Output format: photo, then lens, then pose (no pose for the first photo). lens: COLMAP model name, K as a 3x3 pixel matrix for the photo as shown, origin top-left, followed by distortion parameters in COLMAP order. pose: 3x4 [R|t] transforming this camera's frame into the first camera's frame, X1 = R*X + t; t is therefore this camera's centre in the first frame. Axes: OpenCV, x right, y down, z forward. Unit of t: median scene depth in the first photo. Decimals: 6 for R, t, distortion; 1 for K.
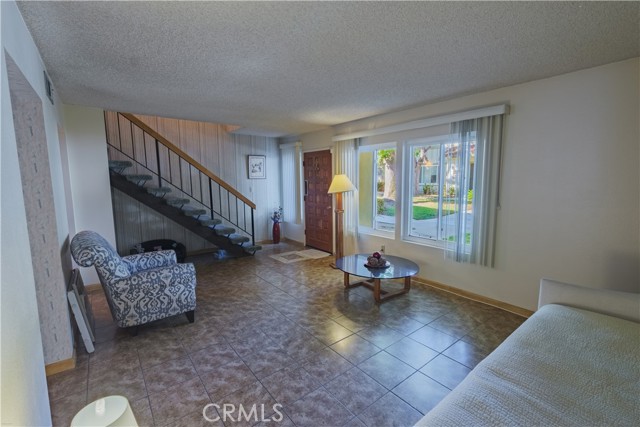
lens RADIAL K [[284.2, 0, 315.9], [0, 284.2, 208.7], [0, 0, 1]] dist [-0.000549, -0.000308]
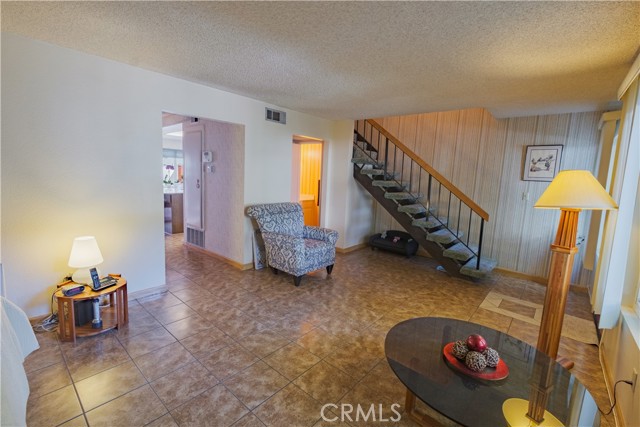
lens RADIAL K [[281.4, 0, 313.9], [0, 281.4, 208.6], [0, 0, 1]] dist [0.001985, 0.000038]
pose [[0.184658, 0.135294, -0.973446, 0.587385], [-0.152115, 0.982478, 0.107693, -0.058341], [0.970959, 0.128190, 0.202003, 0.642718]]
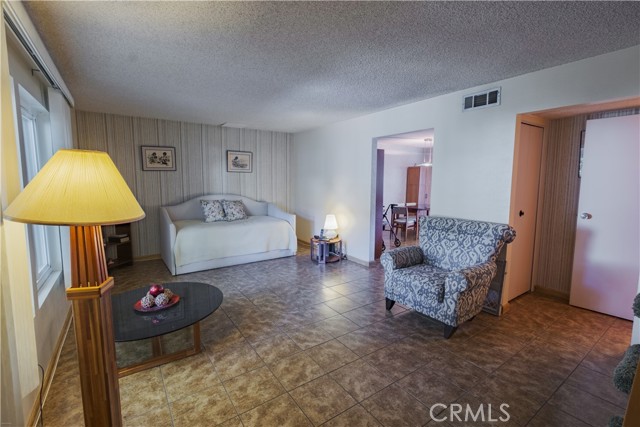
lens RADIAL K [[284.2, 0, 315.9], [0, 284.2, 208.7], [0, 0, 1]] dist [-0.000549, -0.000308]
pose [[-0.998522, 0.001214, 0.054342, -0.187785], [0.012705, 0.977270, 0.211617, -0.153908], [-0.052850, 0.211994, -0.975841, 1.606918]]
